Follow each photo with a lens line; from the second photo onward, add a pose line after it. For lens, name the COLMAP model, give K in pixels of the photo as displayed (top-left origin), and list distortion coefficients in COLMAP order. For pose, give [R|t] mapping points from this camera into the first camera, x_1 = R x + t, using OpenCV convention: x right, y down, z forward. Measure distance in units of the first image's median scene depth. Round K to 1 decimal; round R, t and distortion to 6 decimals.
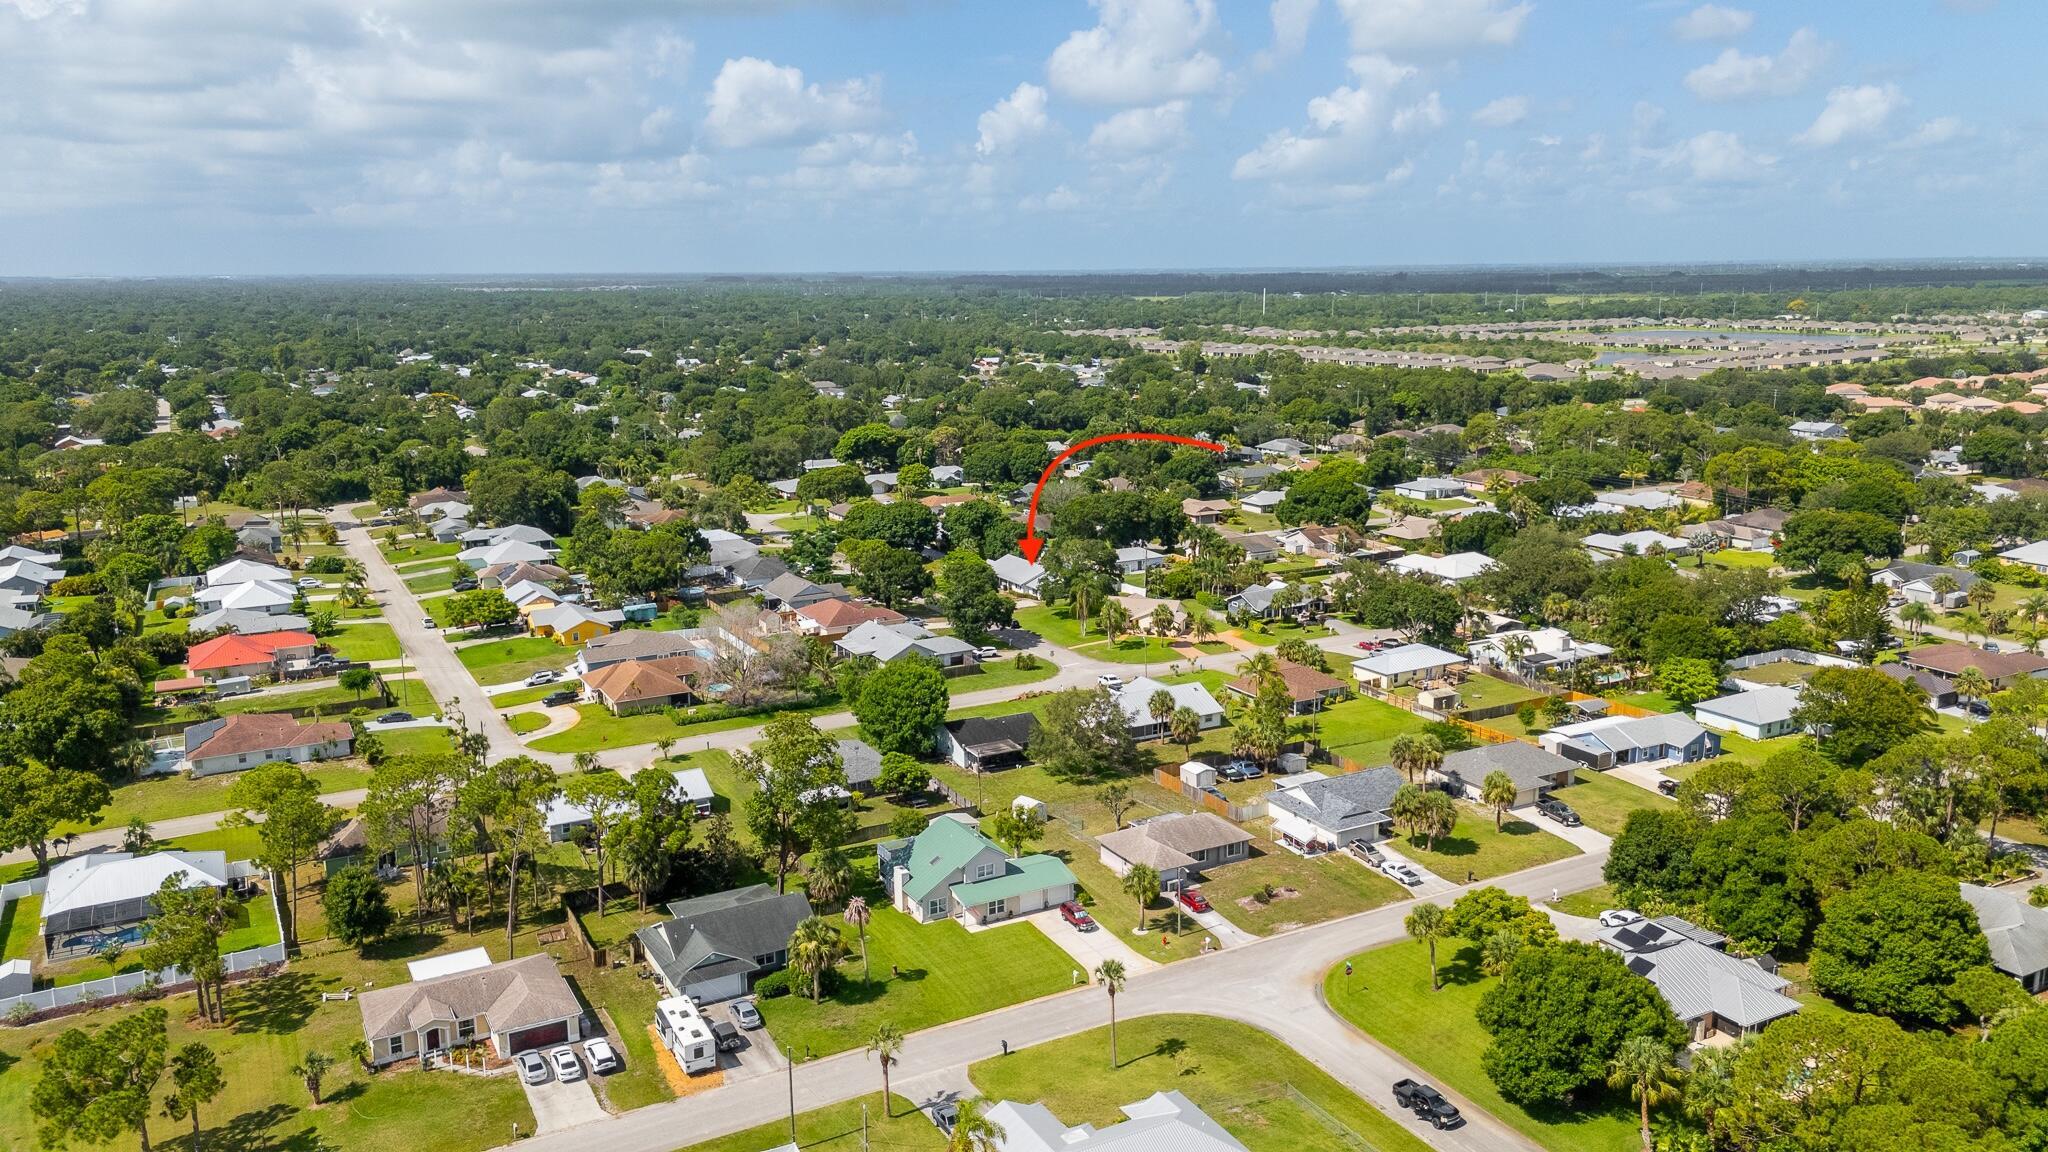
lens RADIAL K [[1470.2, 0, 1024.0], [0, 1470.2, 576.0], [0, 0, 1]] dist [0.083484, -0.106217]
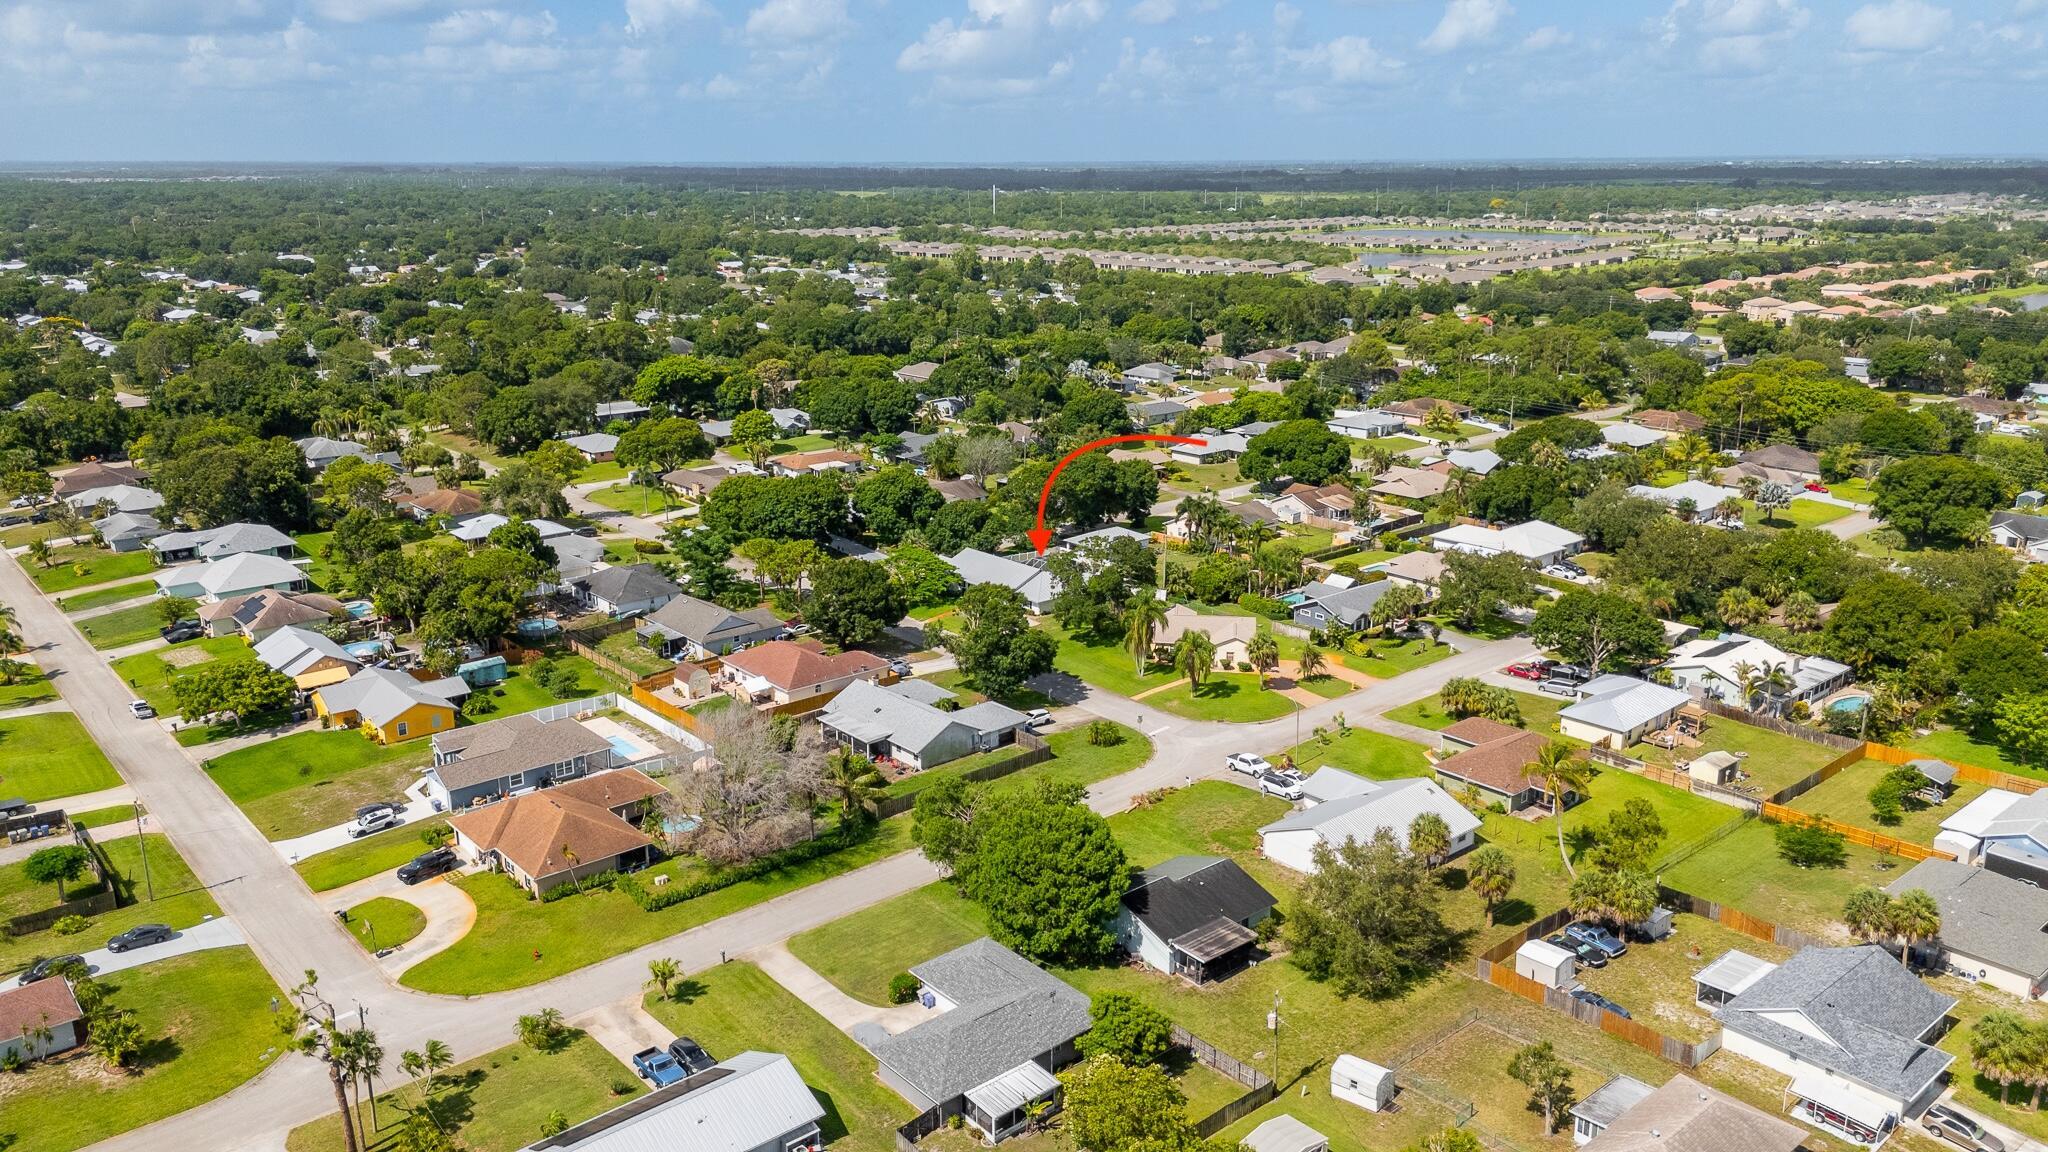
lens RADIAL K [[1483.1, 0, 1024.8], [0, 1483.1, 604.5], [0, 0, 1]] dist [0.046267, -0.027365]
pose [[0.978571, -0.053607, 0.198809, -0.132820], [0.036879, 0.995533, 0.086908, -0.050362], [-0.202579, -0.077714, 0.976177, 0.249080]]
